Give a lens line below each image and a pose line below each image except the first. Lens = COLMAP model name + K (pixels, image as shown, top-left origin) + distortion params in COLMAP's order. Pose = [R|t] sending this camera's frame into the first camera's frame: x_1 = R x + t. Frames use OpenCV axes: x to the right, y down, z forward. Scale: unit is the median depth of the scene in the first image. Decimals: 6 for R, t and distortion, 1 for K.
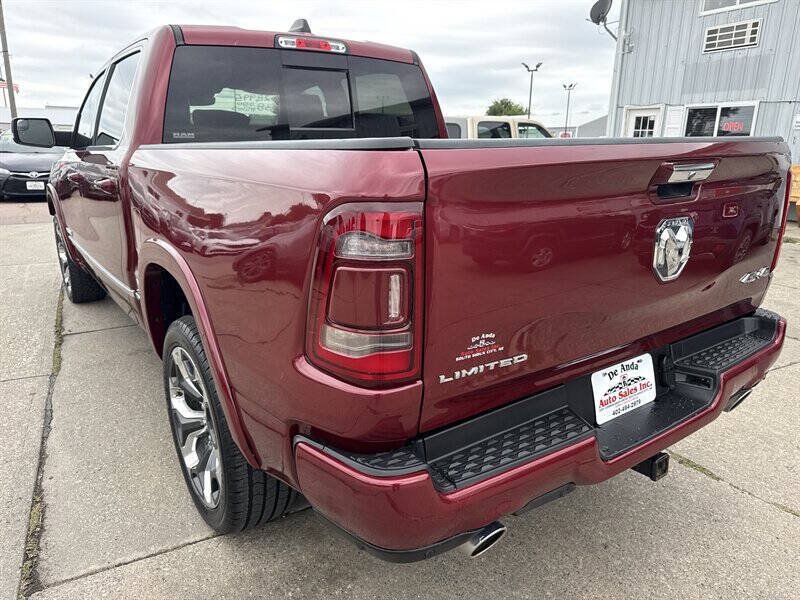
lens RADIAL K [[558.7, 0, 400.0], [0, 558.7, 300.0], [0, 0, 1]] dist [0.056210, -0.062321]
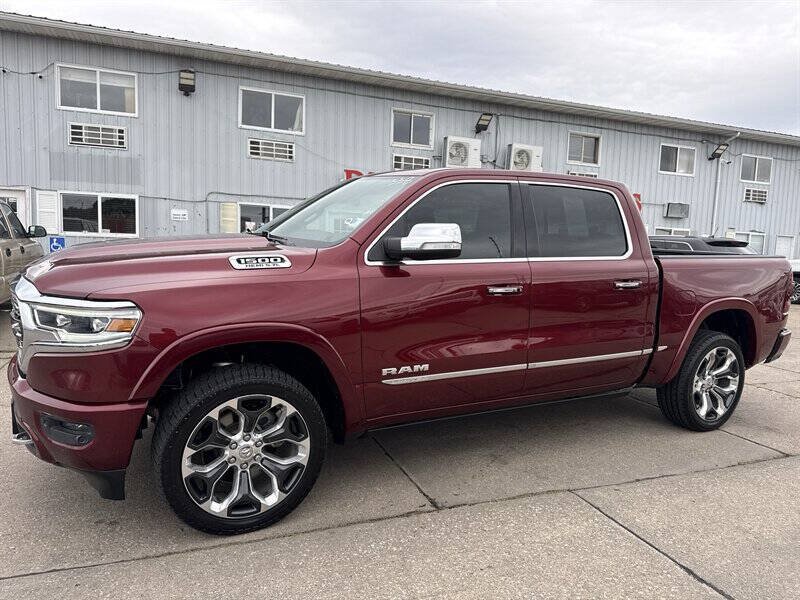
lens RADIAL K [[565.5, 0, 400.0], [0, 565.5, 300.0], [0, 0, 1]] dist [0.086604, -0.130981]
pose [[0.113884, -0.110119, 0.987372, -0.514908], [0.235321, 0.968547, 0.080878, -0.106639], [-0.965223, 0.223139, 0.136215, 0.353085]]
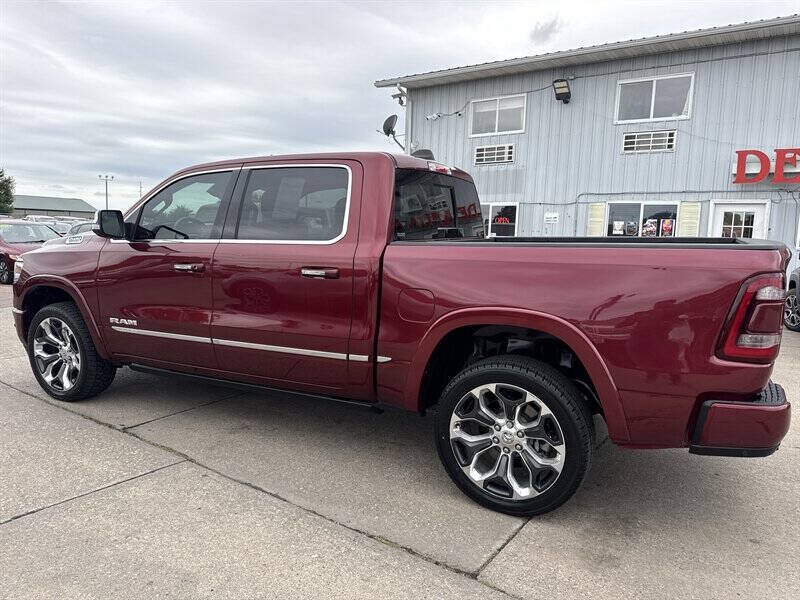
lens RADIAL K [[551.0, 0, 399.1], [0, 551.0, 309.6], [0, 0, 1]] dist [0.075126, -0.114754]
pose [[0.892801, -0.055882, 0.446971, -0.233342], [0.110754, 0.989047, -0.097570, 0.002120], [-0.436623, 0.136614, 0.889212, -0.025490]]
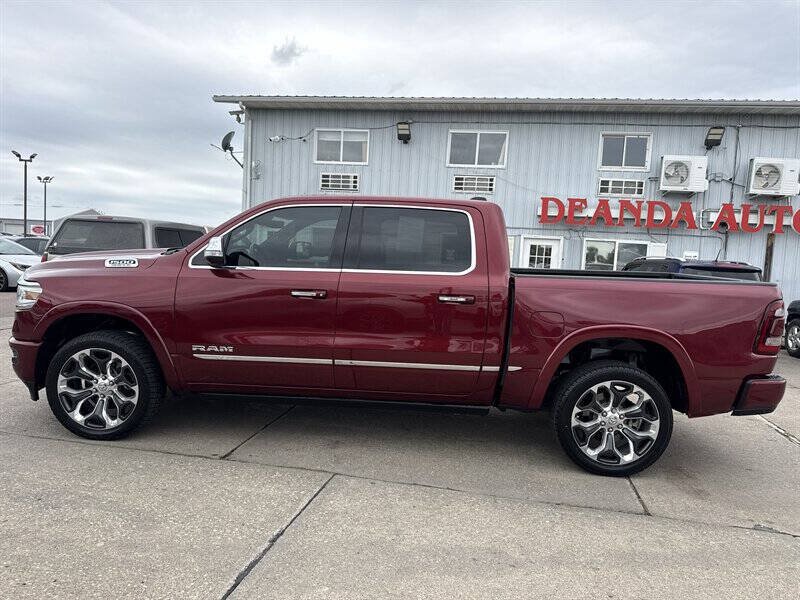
lens RADIAL K [[551.0, 0, 399.1], [0, 551.0, 309.6], [0, 0, 1]] dist [0.075126, -0.114754]
pose [[0.626509, -0.052149, 0.777668, -0.442152], [0.166219, 0.983745, -0.067943, -0.027512], [-0.761484, 0.171830, 0.624993, 0.064370]]
